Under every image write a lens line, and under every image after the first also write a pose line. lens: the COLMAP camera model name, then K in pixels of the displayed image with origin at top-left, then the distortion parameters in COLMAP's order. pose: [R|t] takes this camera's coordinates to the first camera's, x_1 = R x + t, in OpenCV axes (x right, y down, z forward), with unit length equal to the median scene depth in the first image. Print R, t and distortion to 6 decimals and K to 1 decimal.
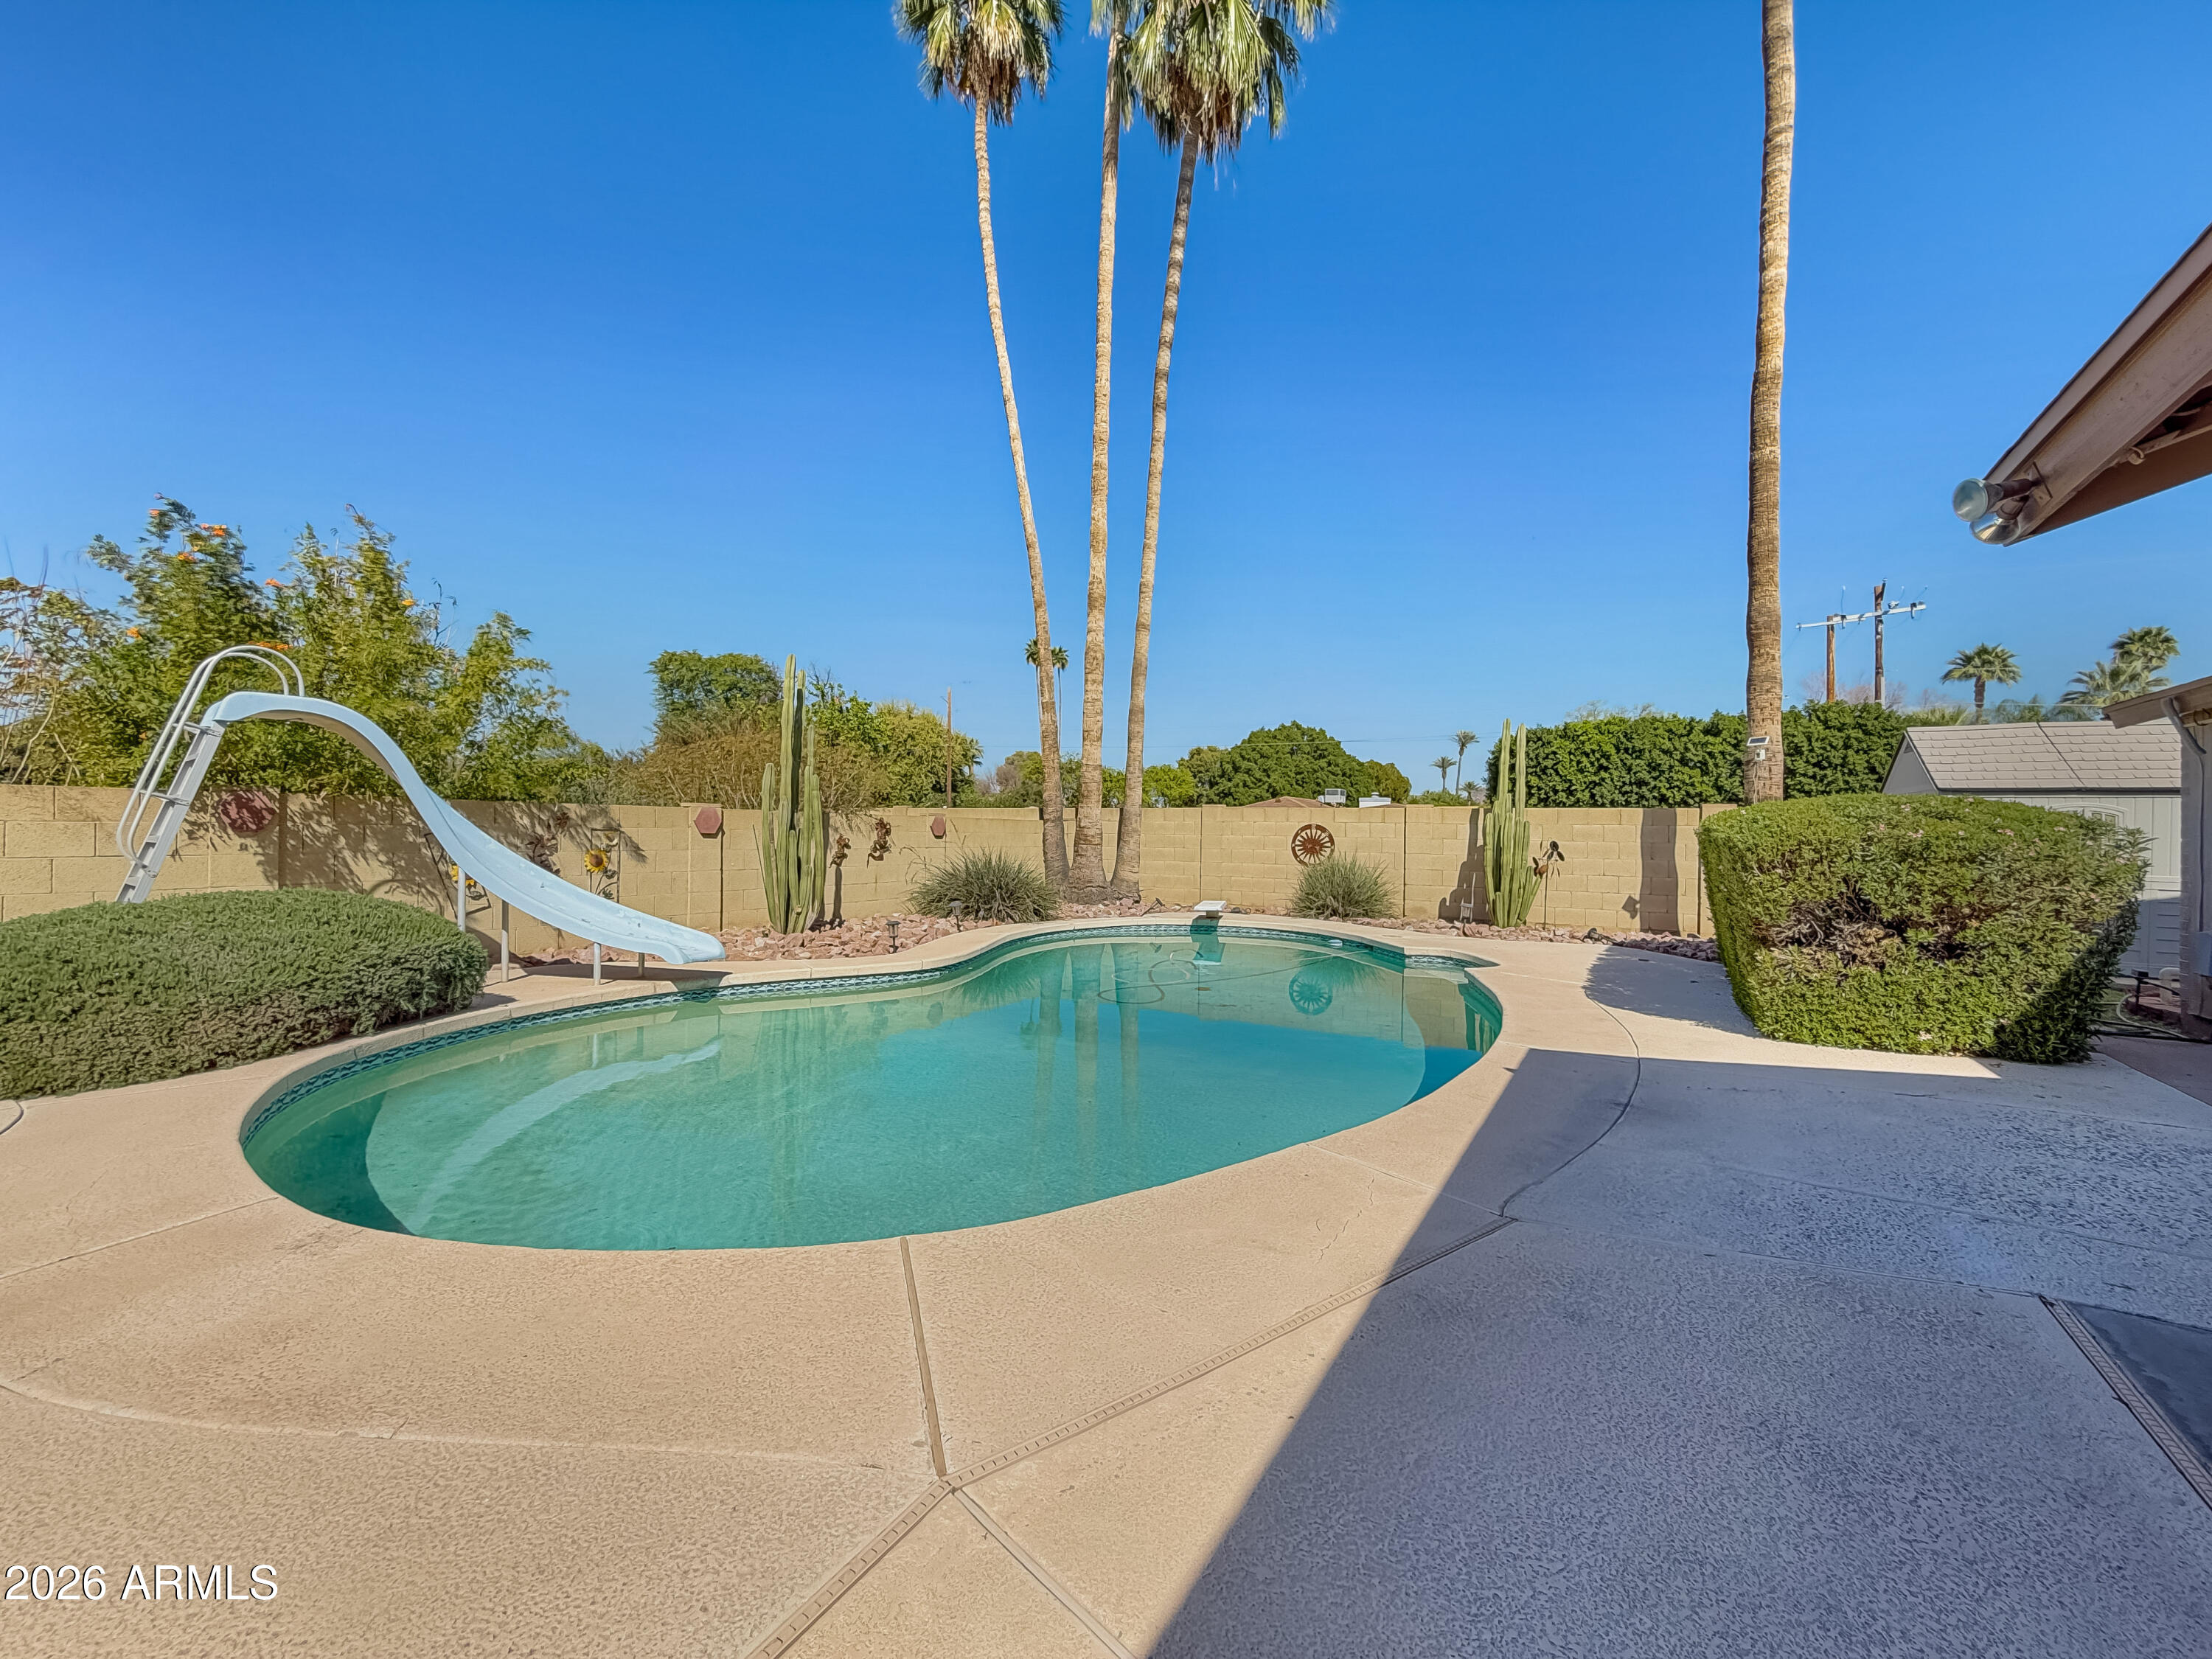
lens RADIAL K [[885.3, 0, 1103.6], [0, 885.3, 830.7], [0, 0, 1]] dist [0.001146, -0.000586]
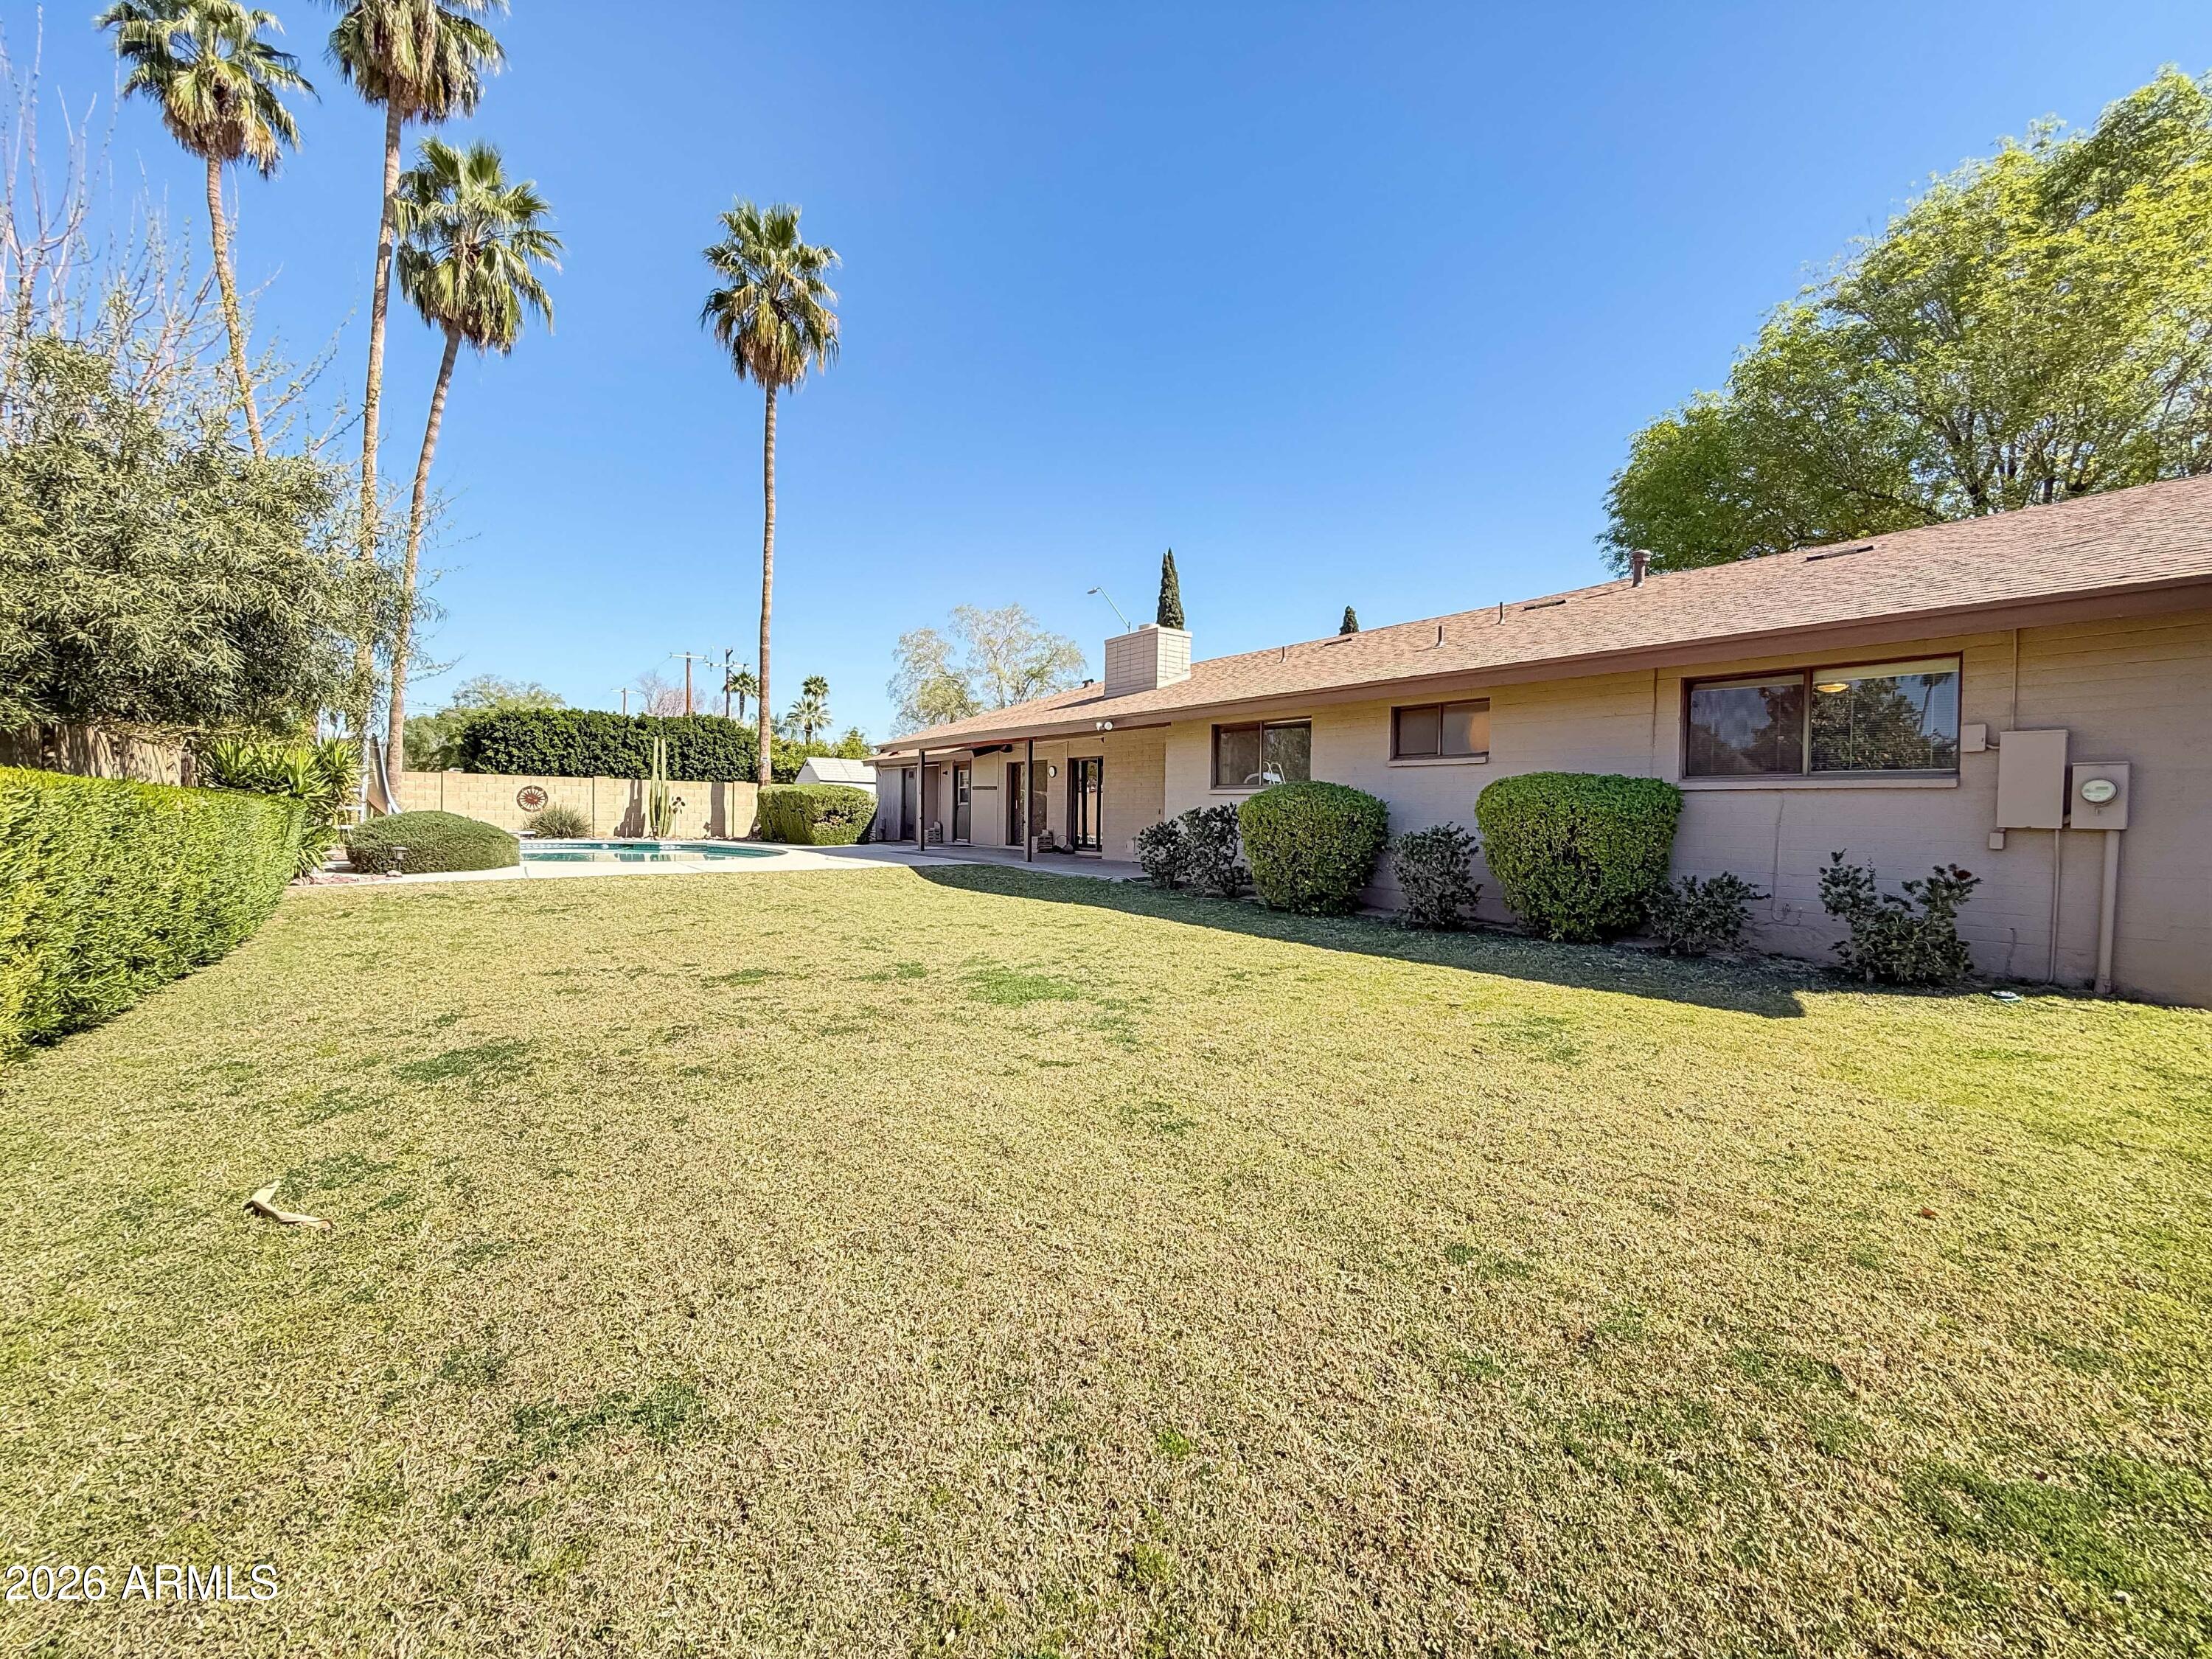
lens RADIAL K [[885.3, 0, 1103.9], [0, 885.3, 830.8], [0, 0, 1]] dist [0.001146, -0.000586]
pose [[0.365120, -0.027282, 0.930561, -0.846782], [-0.014440, 0.999284, 0.034963, 0.003311], [-0.930848, -0.026203, 0.364465, -0.563178]]
